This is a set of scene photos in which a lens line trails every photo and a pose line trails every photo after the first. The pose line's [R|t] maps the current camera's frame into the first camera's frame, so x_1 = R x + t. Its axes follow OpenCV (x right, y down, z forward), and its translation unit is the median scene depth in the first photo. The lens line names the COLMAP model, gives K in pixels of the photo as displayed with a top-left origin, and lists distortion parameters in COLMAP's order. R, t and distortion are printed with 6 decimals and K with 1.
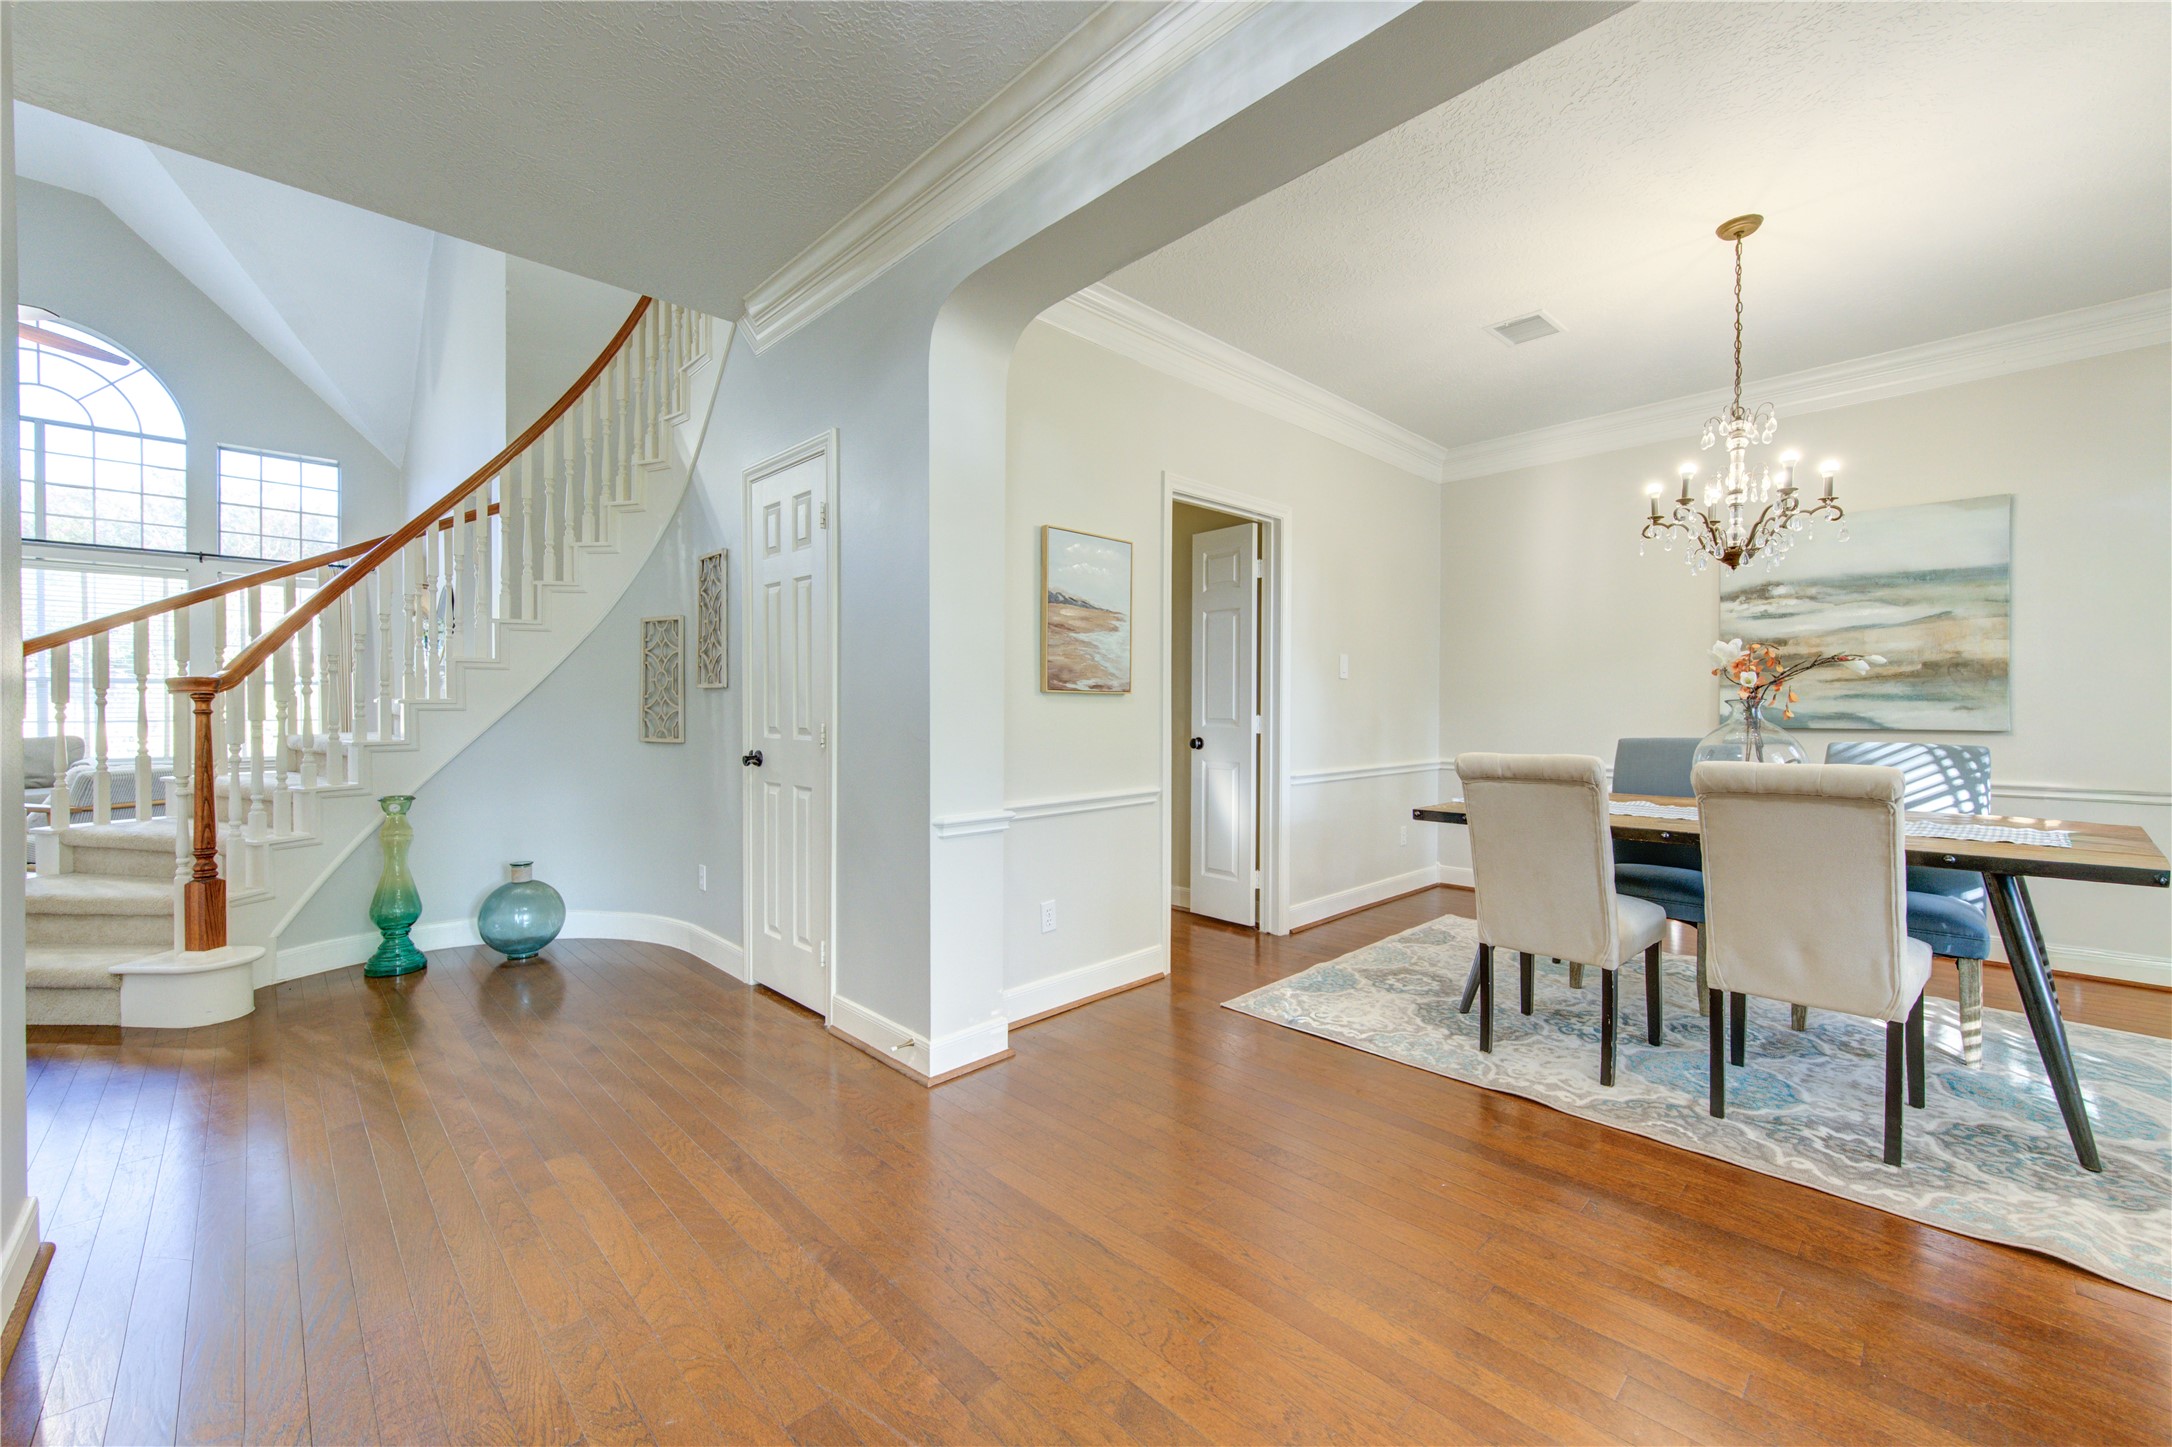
lens RADIAL K [[874.6, 0, 1086.0], [0, 874.6, 723.5], [0, 0, 1]] dist [-0.000212, -0.000106]
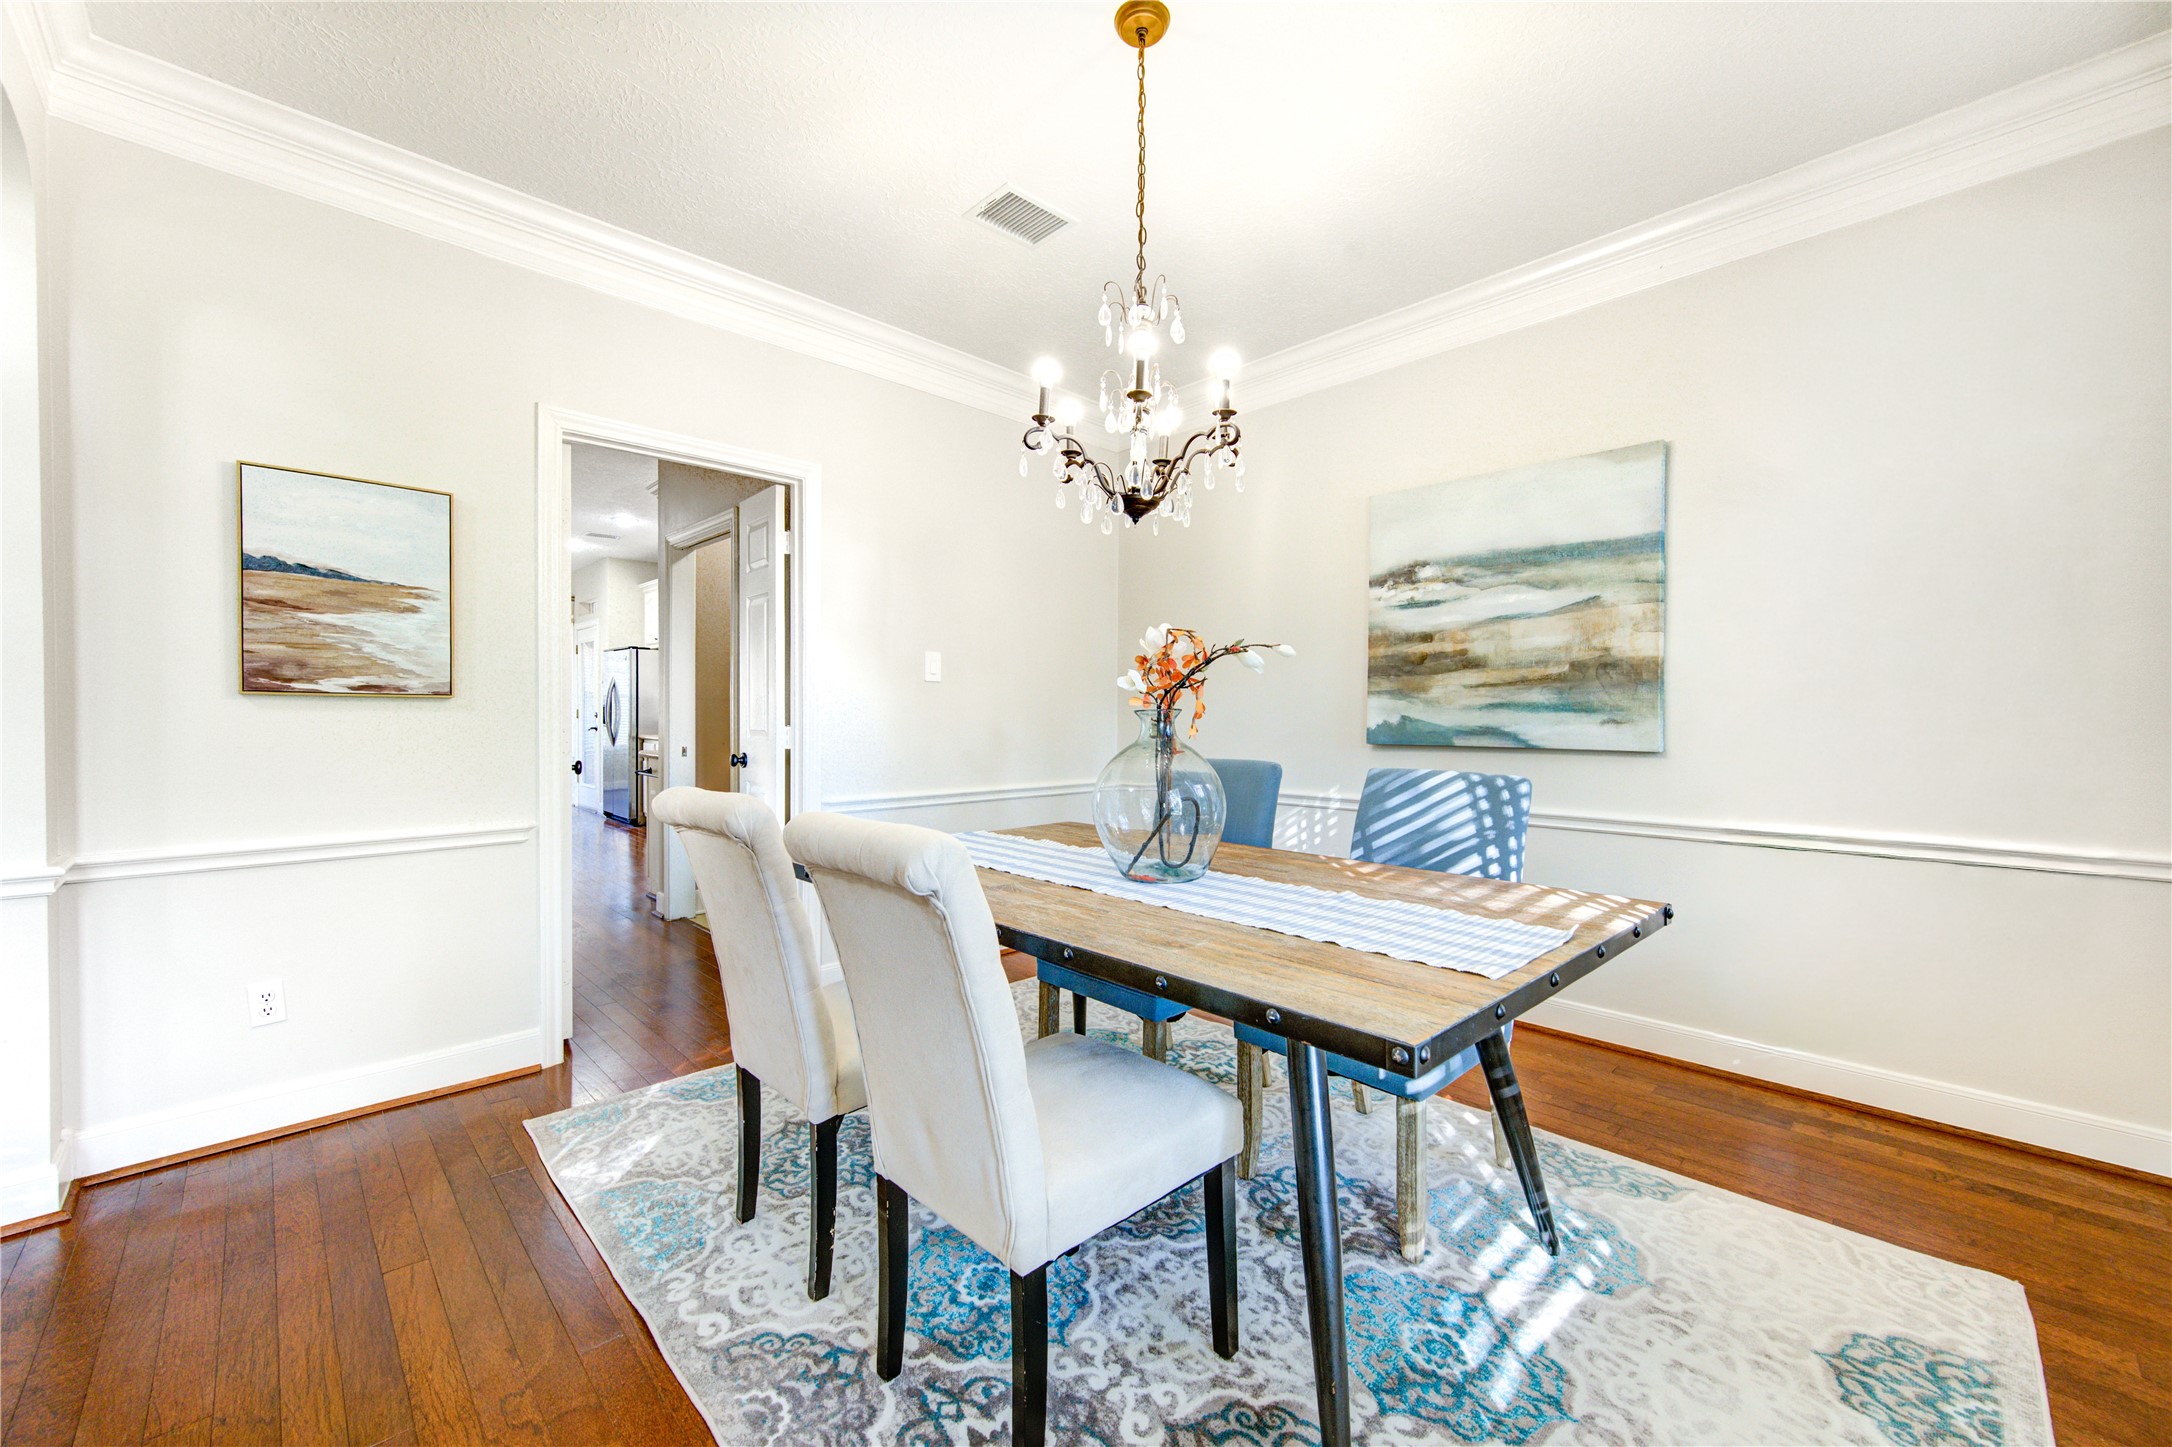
lens RADIAL K [[855.9, 0, 1086.7], [0, 855.9, 735.1], [0, 0, 1]] dist [0.002450, -0.000090]
pose [[0.999987, 0.004800, -0.001580, 0.537134], [-0.004790, 0.999969, 0.006262, -0.008163], [0.001610, -0.006254, 0.999979, 0.242589]]
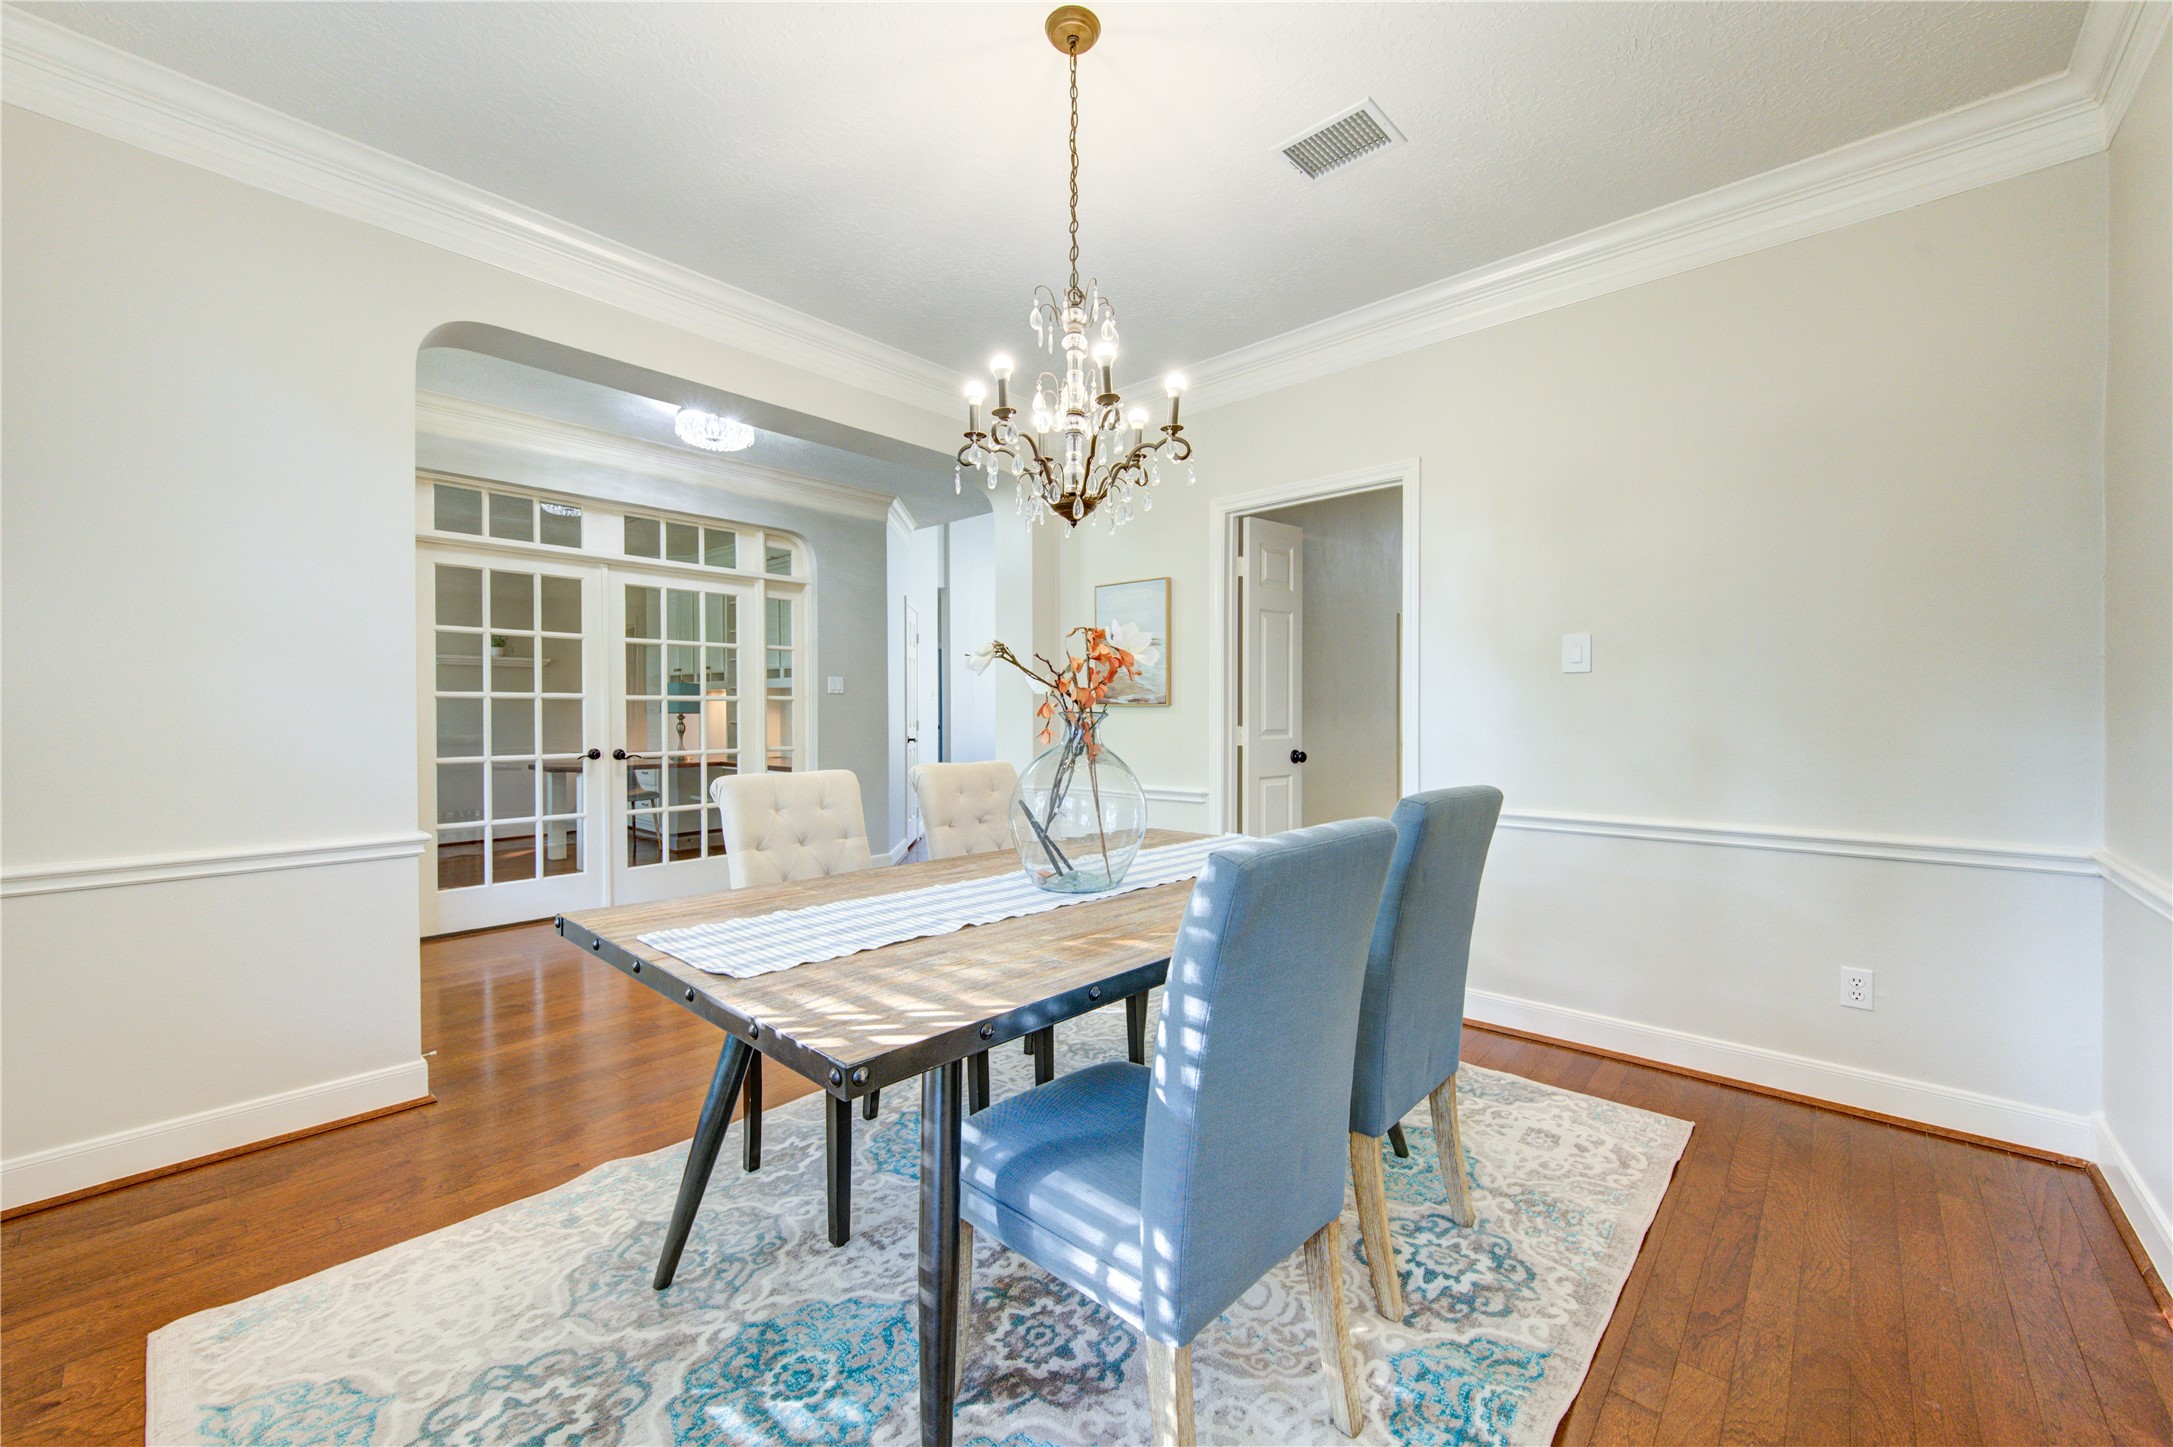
lens RADIAL K [[840.9, 0, 1090.5], [0, 840.9, 734.0], [0, 0, 1]] dist [0.000020, -0.000344]
pose [[0.066884, 0.026956, -0.997397, 1.076206], [-0.012389, 0.999580, 0.026184, -0.021105], [0.997684, 0.010605, 0.067190, 0.741192]]
